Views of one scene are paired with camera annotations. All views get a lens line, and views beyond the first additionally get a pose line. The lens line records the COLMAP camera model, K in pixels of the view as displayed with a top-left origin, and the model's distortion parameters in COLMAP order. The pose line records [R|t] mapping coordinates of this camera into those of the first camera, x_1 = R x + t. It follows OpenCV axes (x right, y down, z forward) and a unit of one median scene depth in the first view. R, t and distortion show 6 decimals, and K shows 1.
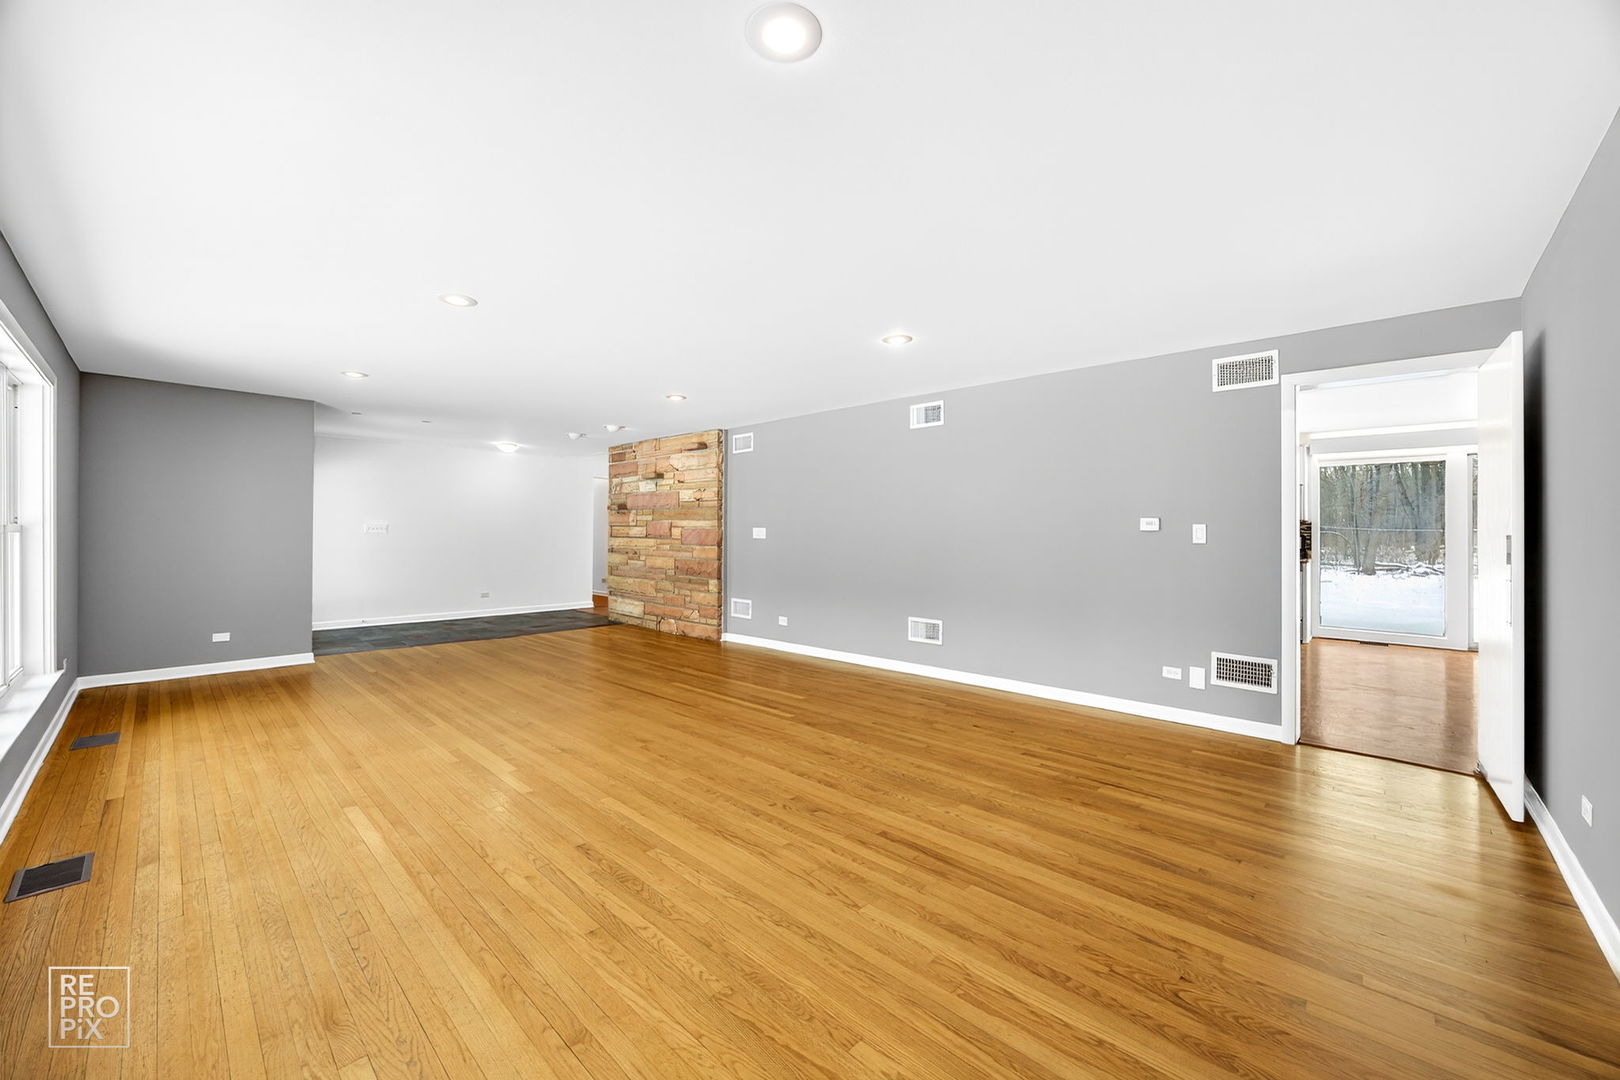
lens RADIAL K [[636.4, 0, 802.8], [0, 636.4, 532.0], [0, 0, 1]] dist [-0.017089, 0.000218]
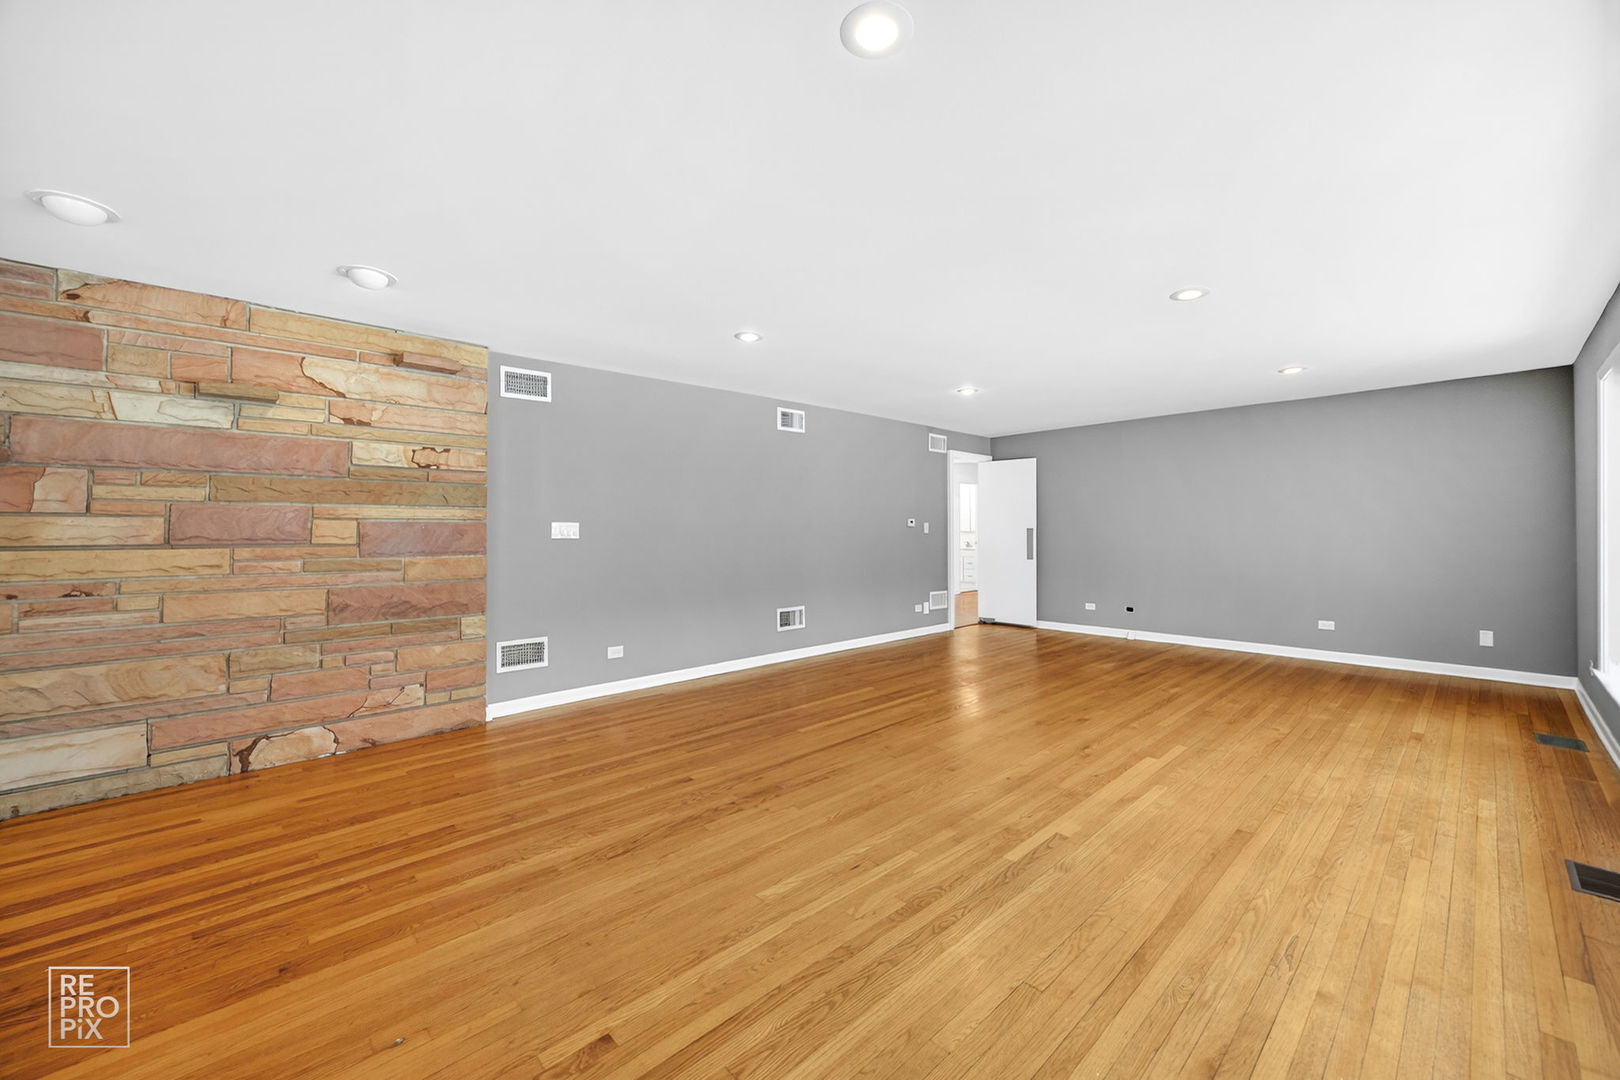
lens RADIAL K [[636.4, 0, 802.8], [0, 636.4, 532.0], [0, 0, 1]] dist [-0.017089, 0.000218]
pose [[0.054870, -0.014972, 0.998381, -0.632540], [-0.002250, 0.999883, 0.015118, -0.006267], [-0.998491, -0.003076, 0.054830, 0.644370]]
